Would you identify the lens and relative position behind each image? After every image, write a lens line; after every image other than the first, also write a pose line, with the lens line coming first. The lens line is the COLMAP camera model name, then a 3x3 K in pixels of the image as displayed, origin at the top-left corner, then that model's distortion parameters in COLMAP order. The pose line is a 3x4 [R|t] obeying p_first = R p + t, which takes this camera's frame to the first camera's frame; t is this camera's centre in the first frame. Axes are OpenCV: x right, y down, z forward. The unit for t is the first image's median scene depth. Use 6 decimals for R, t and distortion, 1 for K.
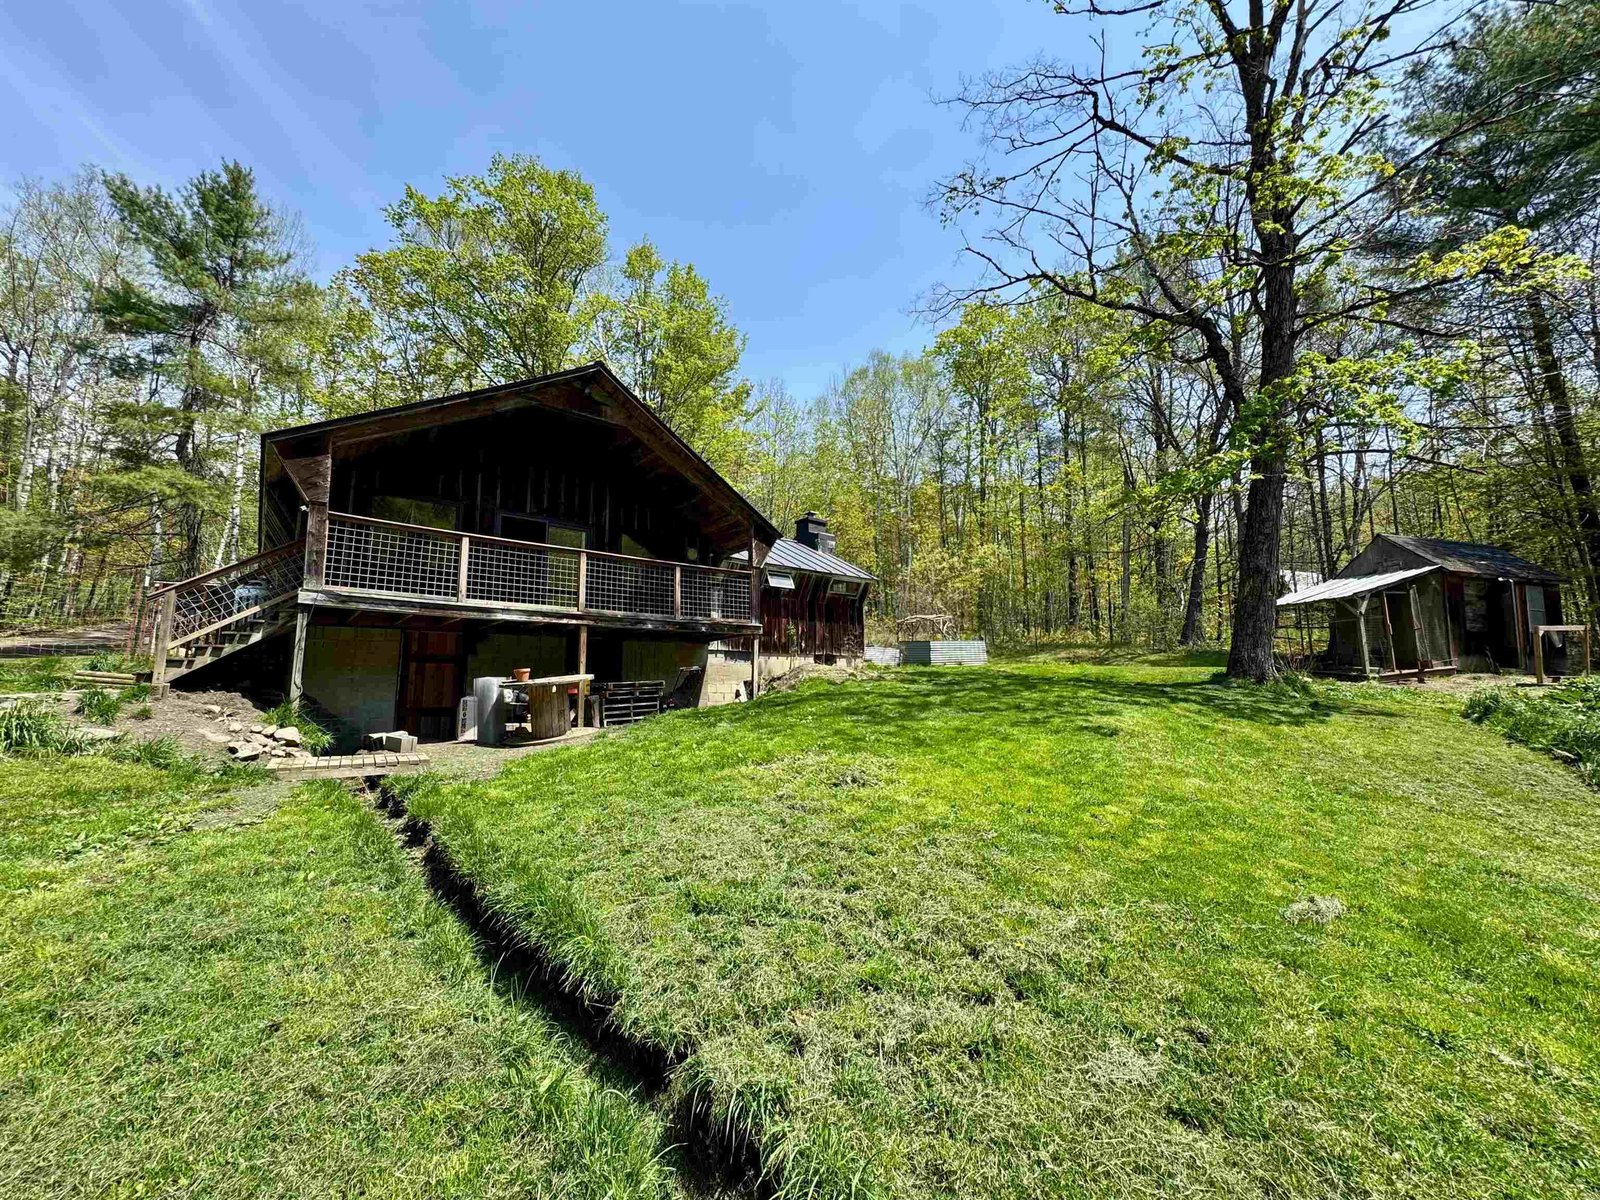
lens RADIAL K [[633.9, 0, 800.0], [0, 633.9, 600.0], [0, 0, 1]] dist [-0.001152, 0.000288]
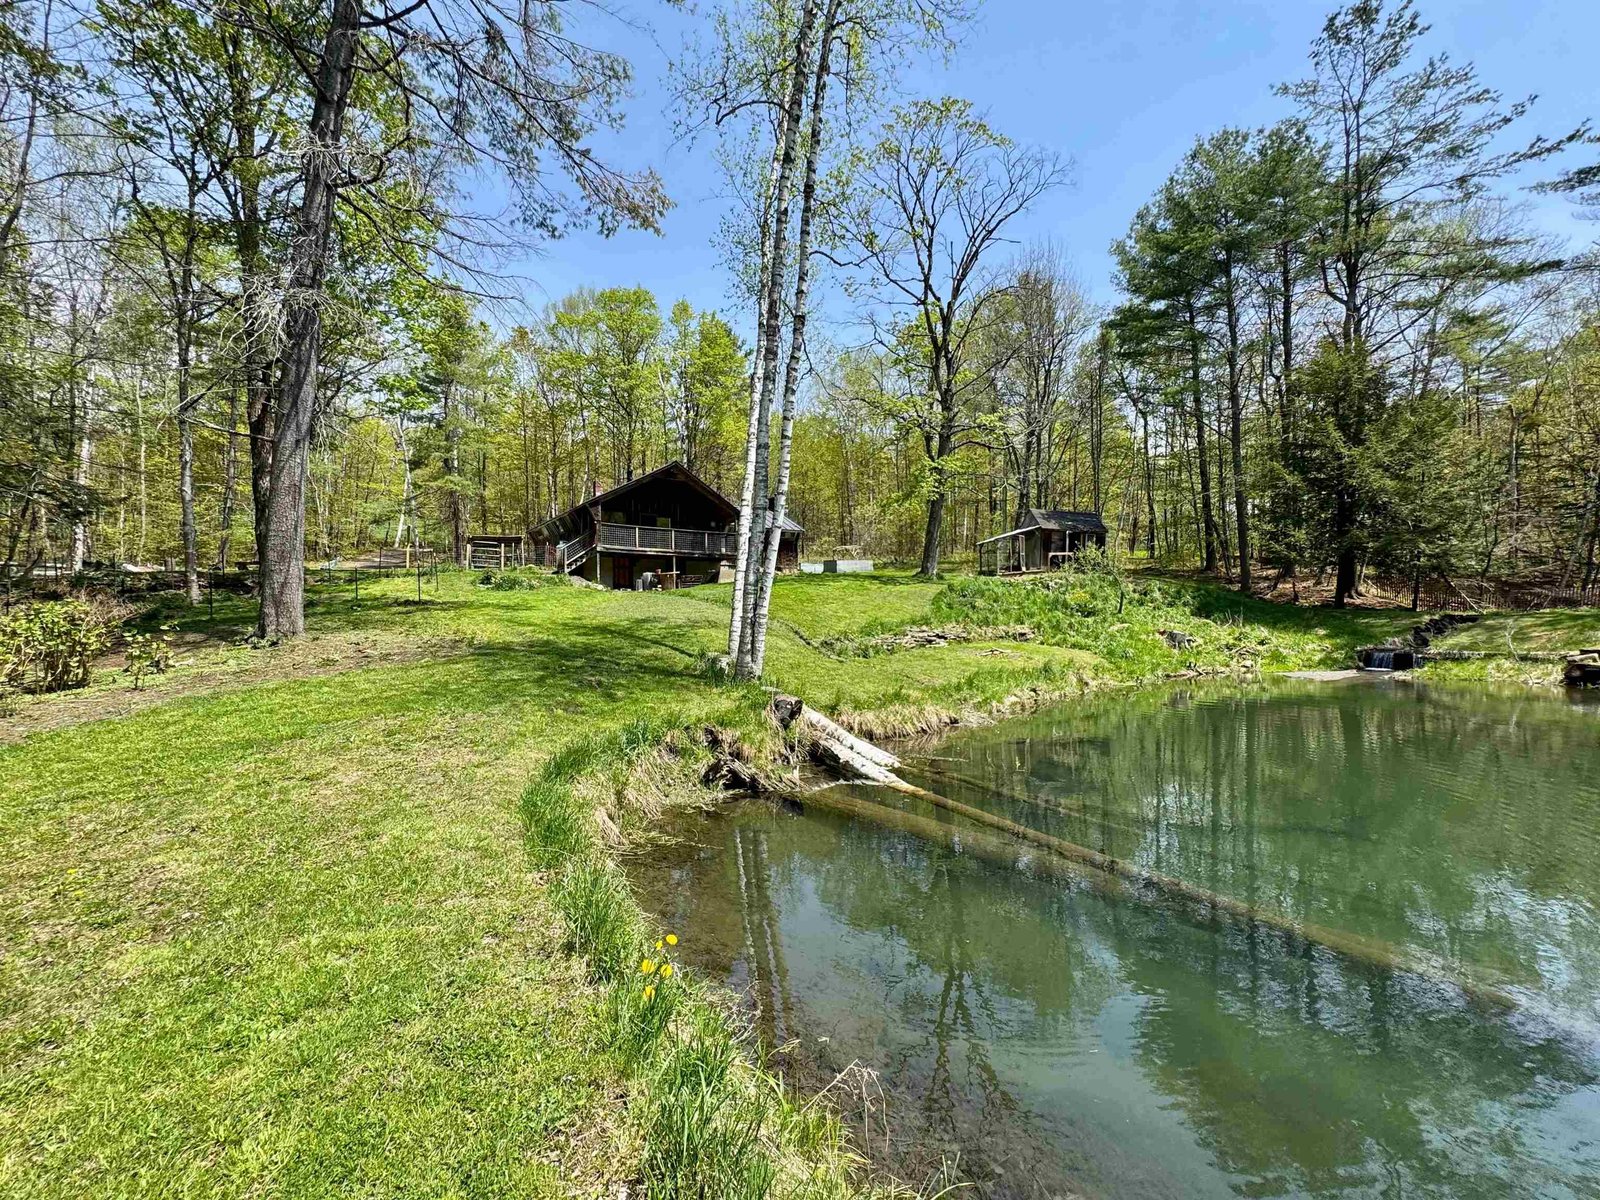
lens RADIAL K [[633.9, 0, 800.0], [0, 633.9, 600.0], [0, 0, 1]] dist [-0.001152, 0.000288]
pose [[0.998488, 0.005589, -0.054678, 0.351213], [0.001695, 0.991212, 0.132272, -0.128295], [0.054937, -0.132165, 0.989704, -1.679682]]
